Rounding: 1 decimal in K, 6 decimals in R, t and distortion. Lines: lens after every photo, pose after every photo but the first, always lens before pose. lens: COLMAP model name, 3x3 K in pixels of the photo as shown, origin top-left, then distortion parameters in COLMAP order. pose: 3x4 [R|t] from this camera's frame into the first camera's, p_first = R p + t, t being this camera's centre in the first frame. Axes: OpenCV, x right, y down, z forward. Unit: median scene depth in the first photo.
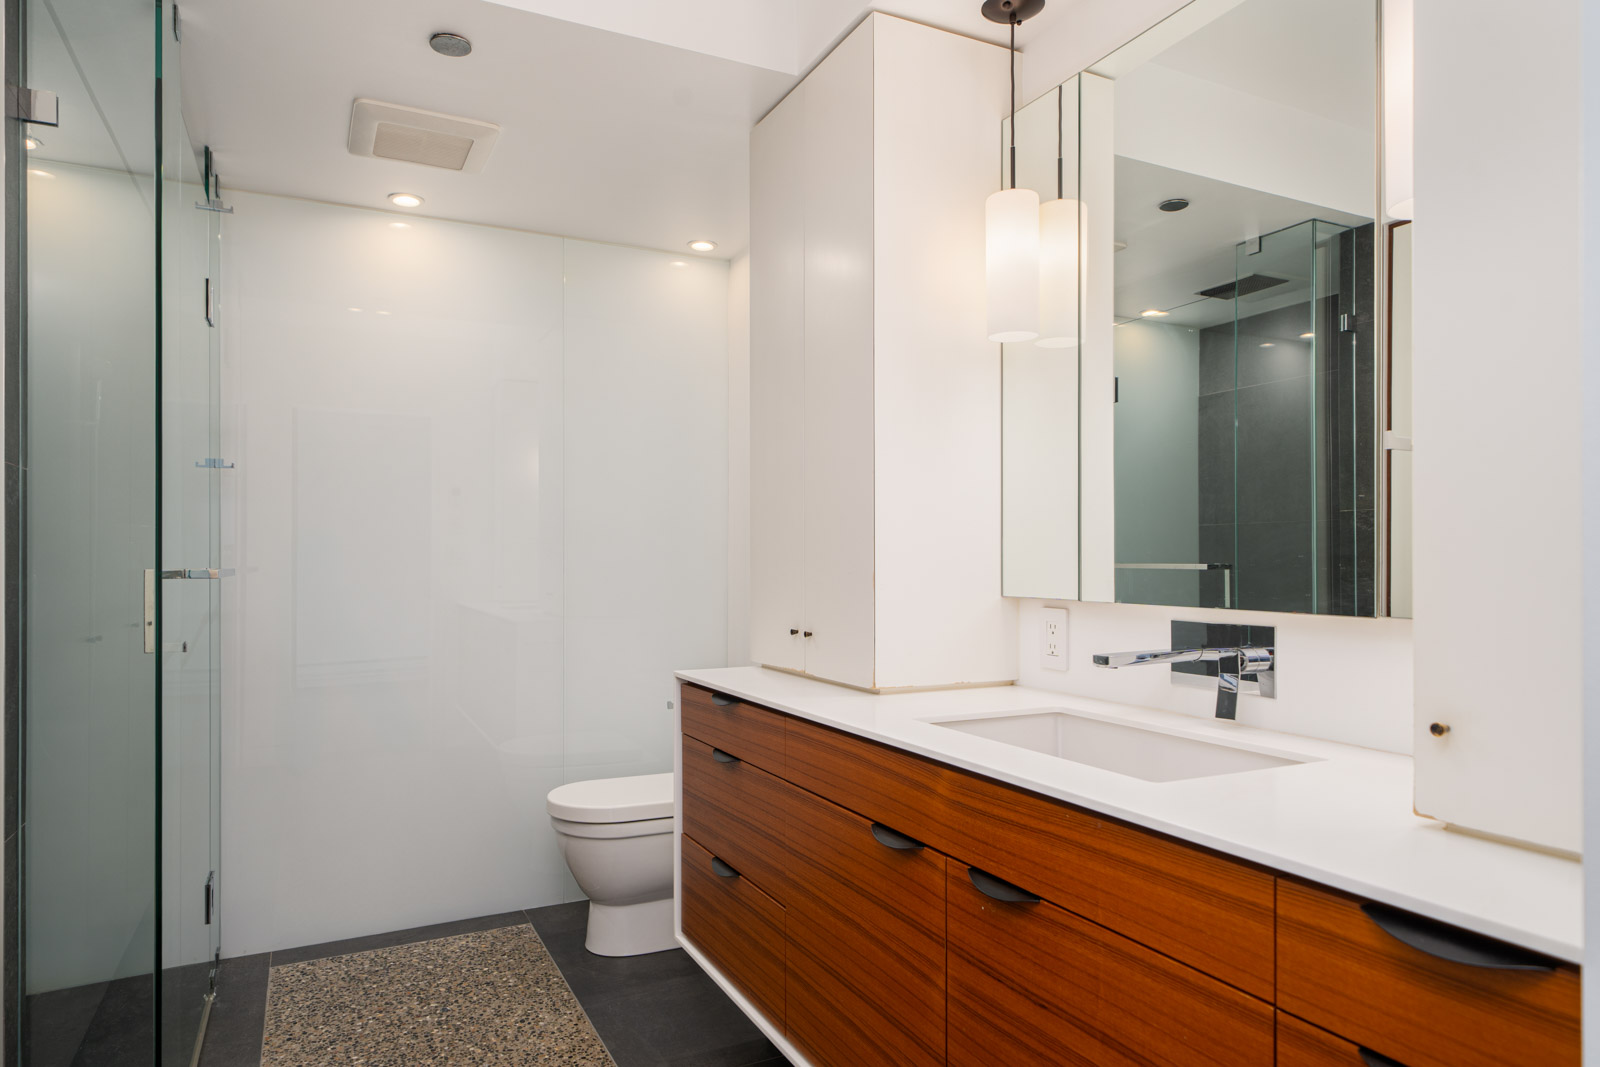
lens RADIAL K [[964.6, 0, 803.4], [0, 964.6, 548.0], [0, 0, 1]] dist [-0.000157, 0.001637]
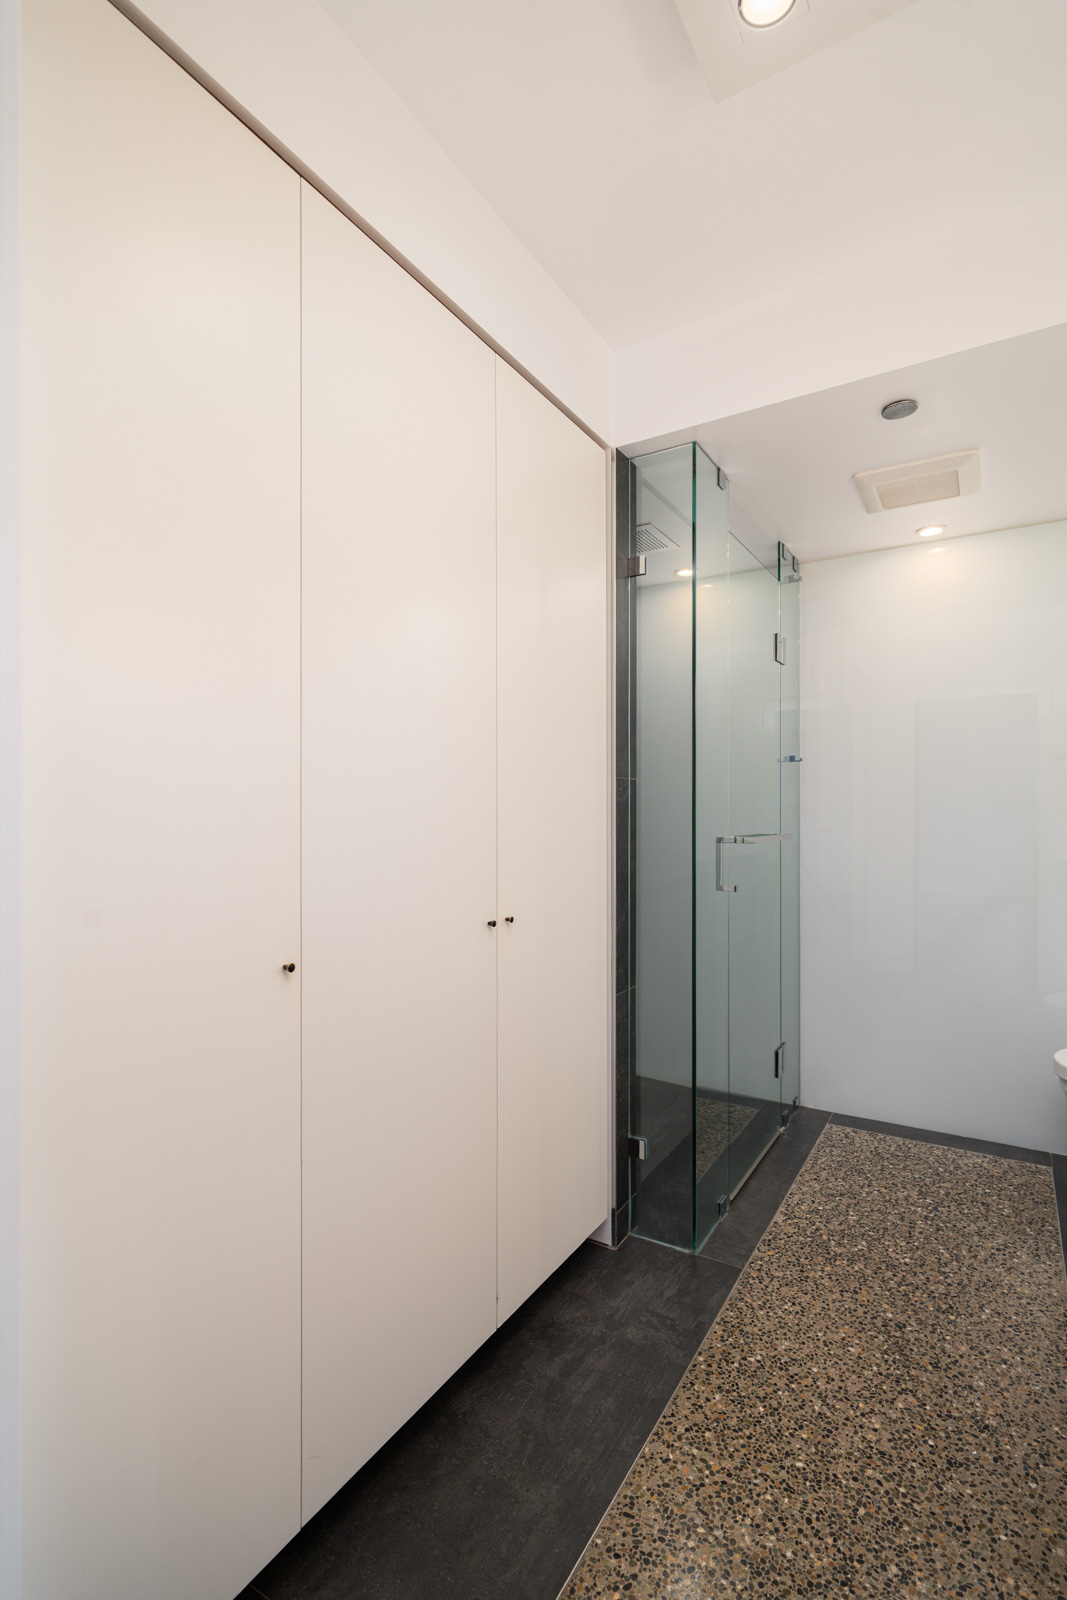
lens RADIAL K [[771.7, 0, 568.0], [0, 771.7, 800.9], [0, 0, 1]] dist [0.002535, 0.001521]
pose [[0.541658, -0.006378, -0.840575, 0.180008], [0.008811, 0.999959, -0.001910, -0.026193], [0.840553, -0.006372, 0.541692, 0.100137]]
